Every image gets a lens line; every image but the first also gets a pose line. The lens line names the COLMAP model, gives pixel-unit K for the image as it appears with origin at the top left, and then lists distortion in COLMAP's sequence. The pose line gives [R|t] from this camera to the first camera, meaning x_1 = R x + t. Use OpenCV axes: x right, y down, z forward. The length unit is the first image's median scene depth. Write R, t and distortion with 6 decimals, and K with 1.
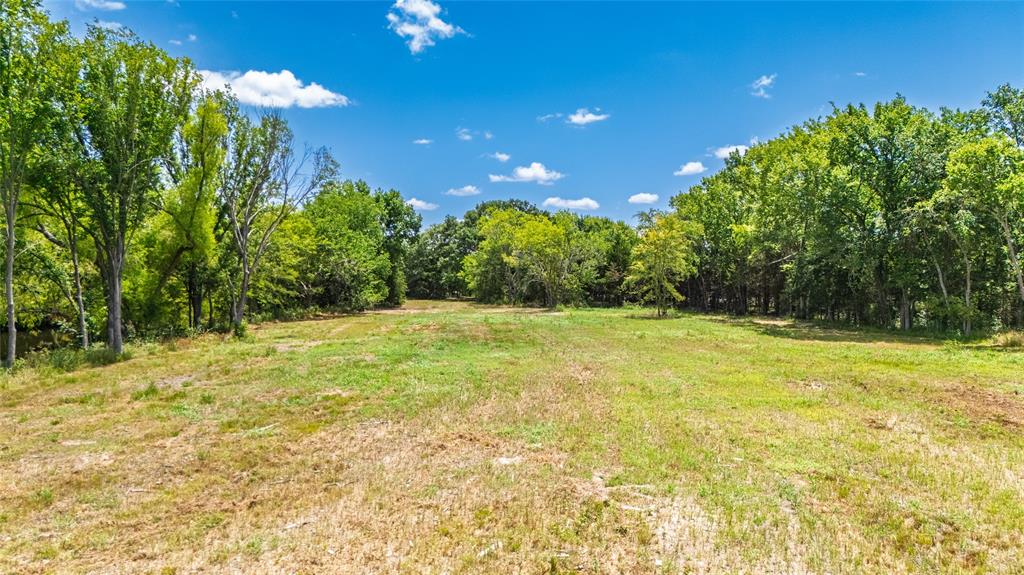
lens RADIAL K [[755.9, 0, 512.0], [0, 755.9, 287.5], [0, 0, 1]] dist [0.085594, -0.080280]
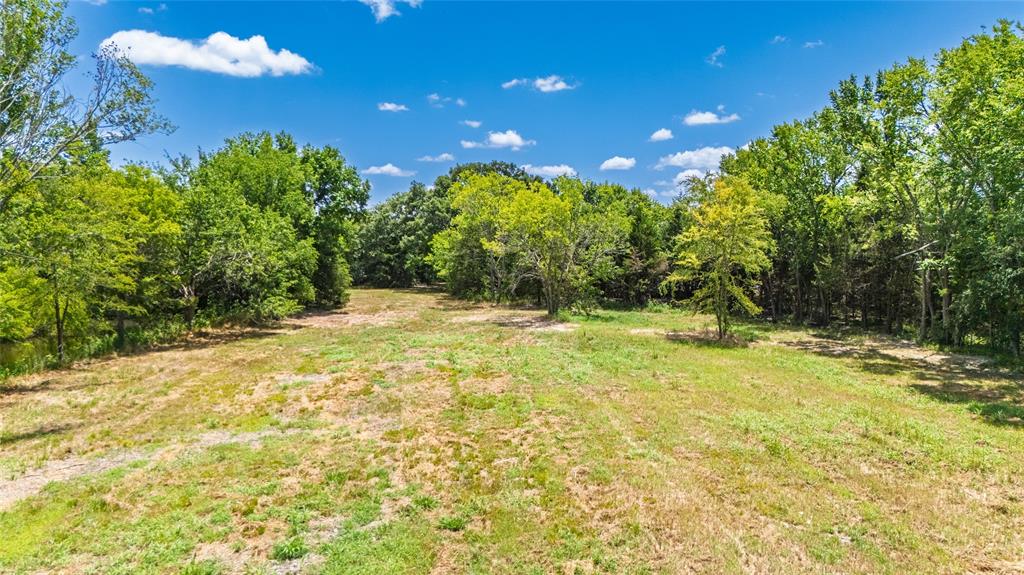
lens RADIAL K [[755.9, 0, 512.0], [0, 755.9, 287.5], [0, 0, 1]] dist [0.085594, -0.080280]
pose [[0.999739, -0.004617, 0.022382, -0.000441], [0.003608, 0.998984, 0.044919, -0.027153], [-0.022567, -0.044827, 0.998740, 0.272007]]
